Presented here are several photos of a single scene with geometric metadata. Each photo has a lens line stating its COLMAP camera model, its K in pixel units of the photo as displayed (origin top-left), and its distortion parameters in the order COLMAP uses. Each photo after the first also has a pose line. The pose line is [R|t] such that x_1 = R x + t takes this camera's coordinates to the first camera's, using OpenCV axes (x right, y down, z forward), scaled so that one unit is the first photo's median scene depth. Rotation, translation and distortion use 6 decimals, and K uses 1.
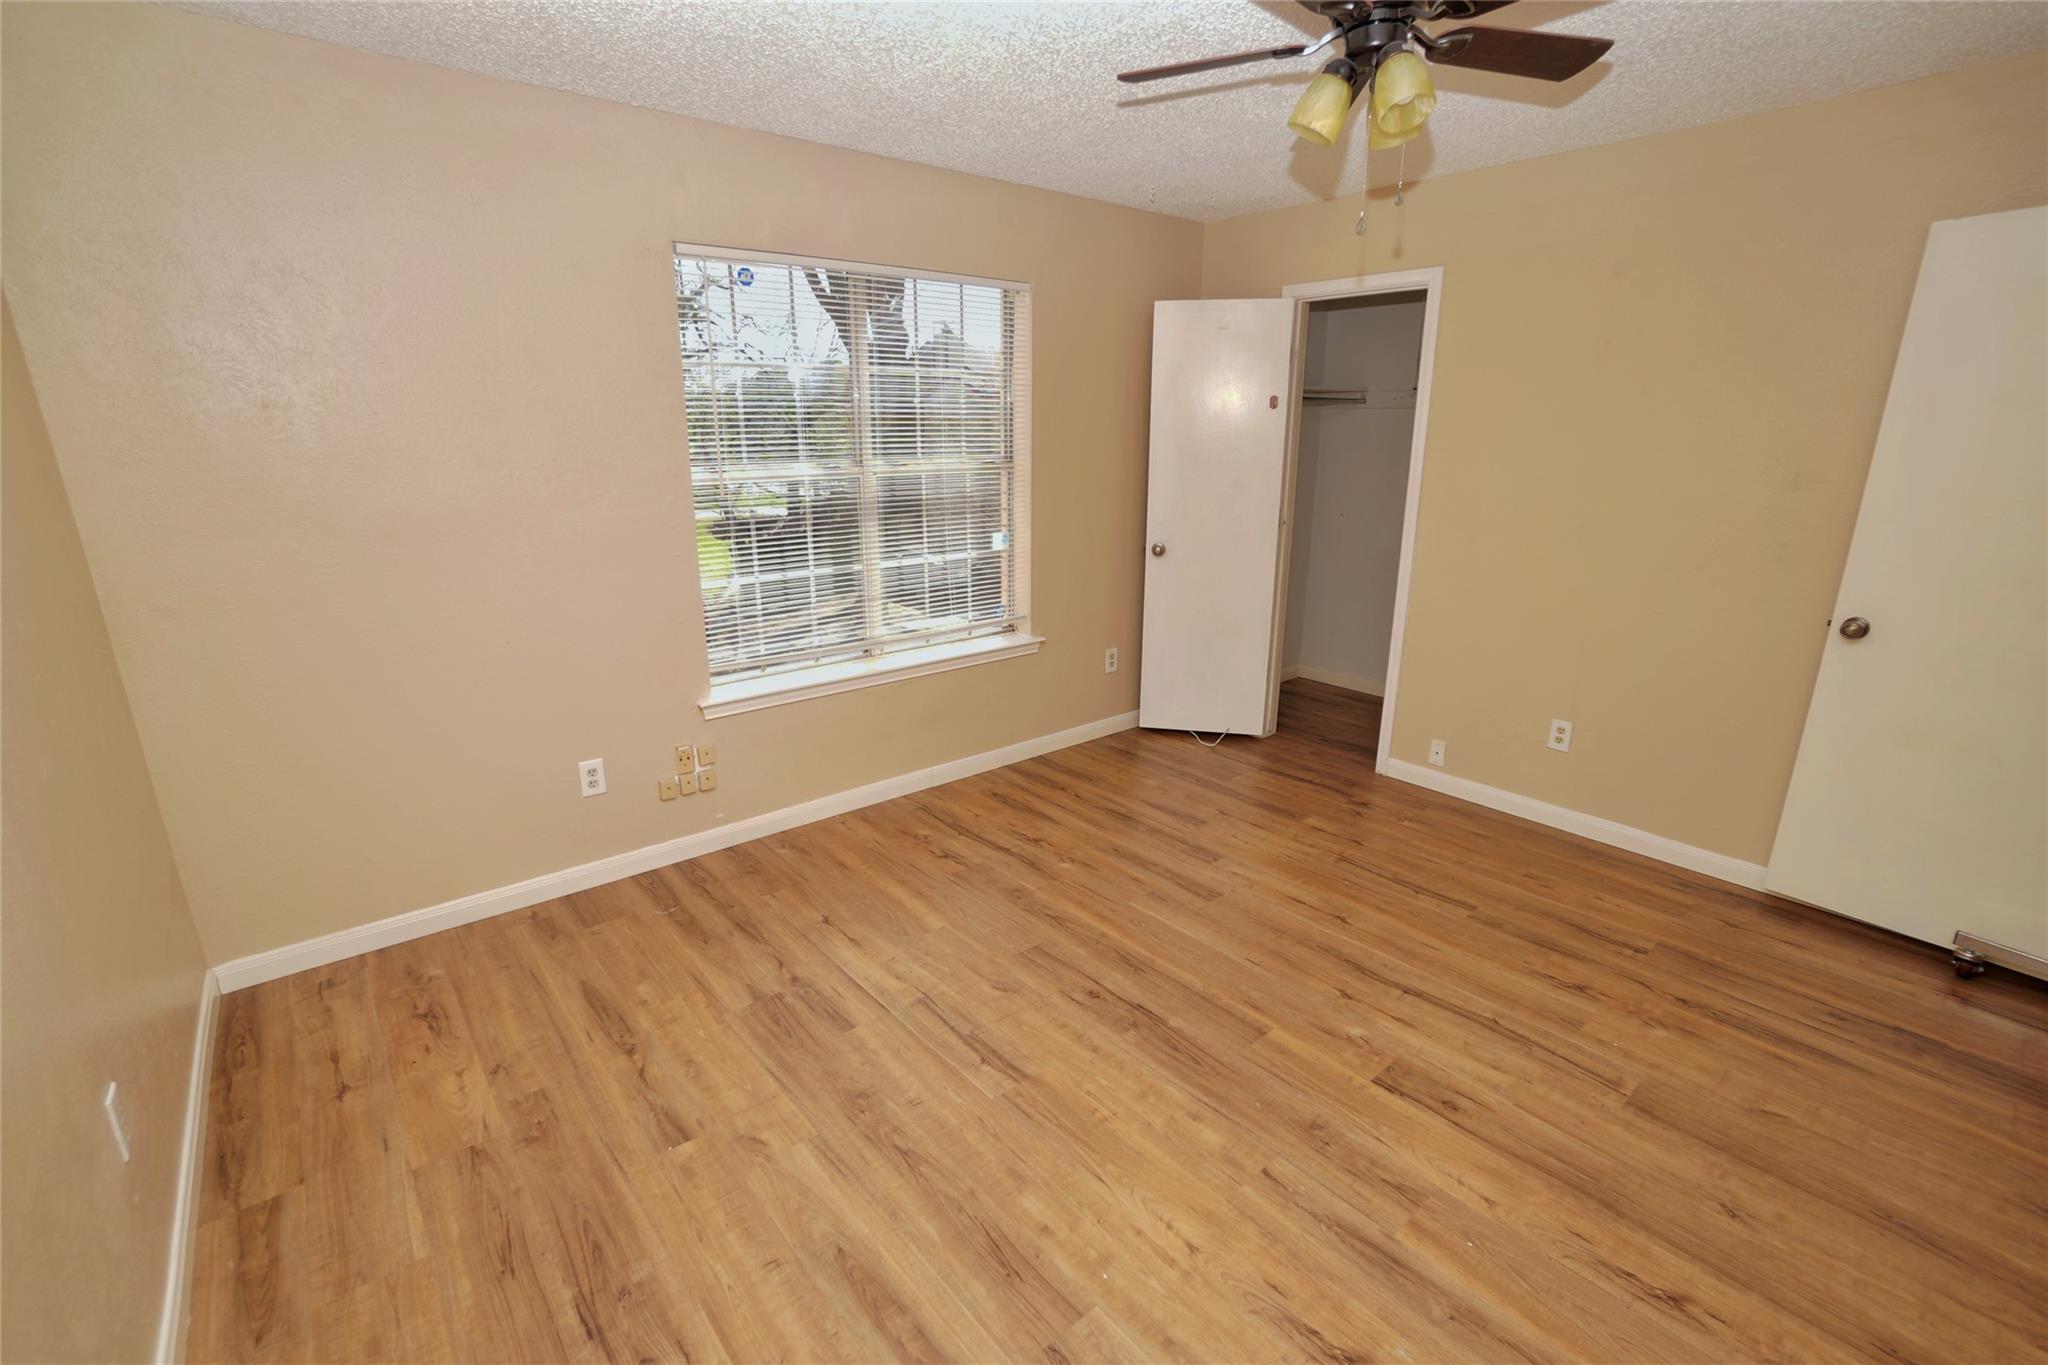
lens RADIAL K [[886.0, 0, 1008.7], [0, 886.0, 699.5], [0, 0, 1]] dist [-0.039027, 0.005835]
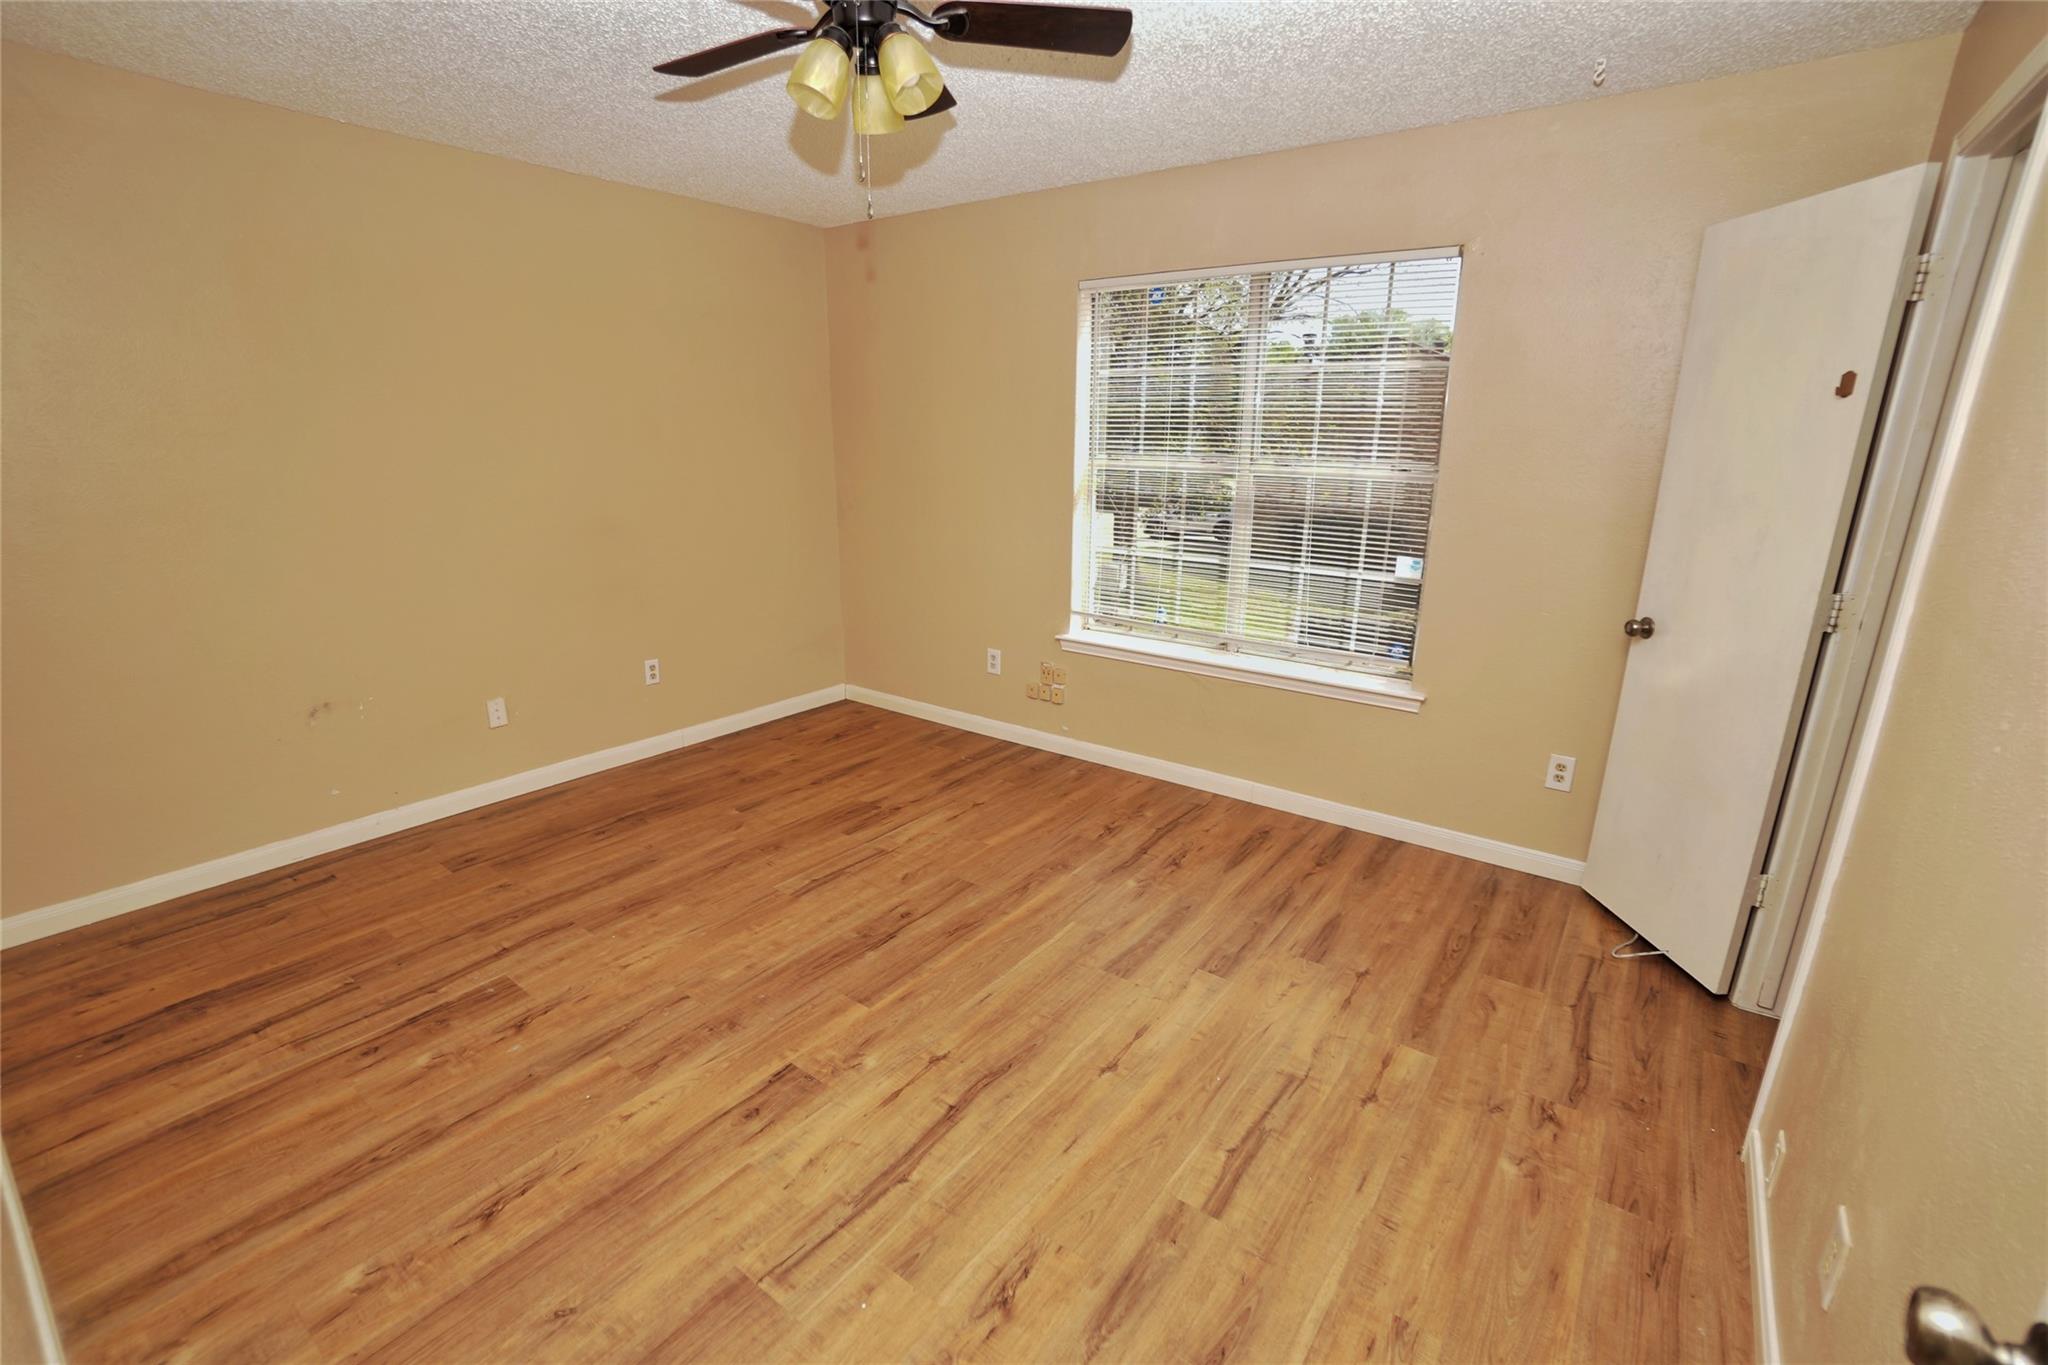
lens RADIAL K [[886.0, 0, 1019.0], [0, 886.0, 684.5], [0, 0, 1]] dist [-0.039027, 0.005835]
pose [[0.249119, 0.271251, -0.929711, 1.027584], [-0.283294, 0.938397, 0.197876, -0.200351], [0.926112, 0.214087, 0.310616, 0.653252]]
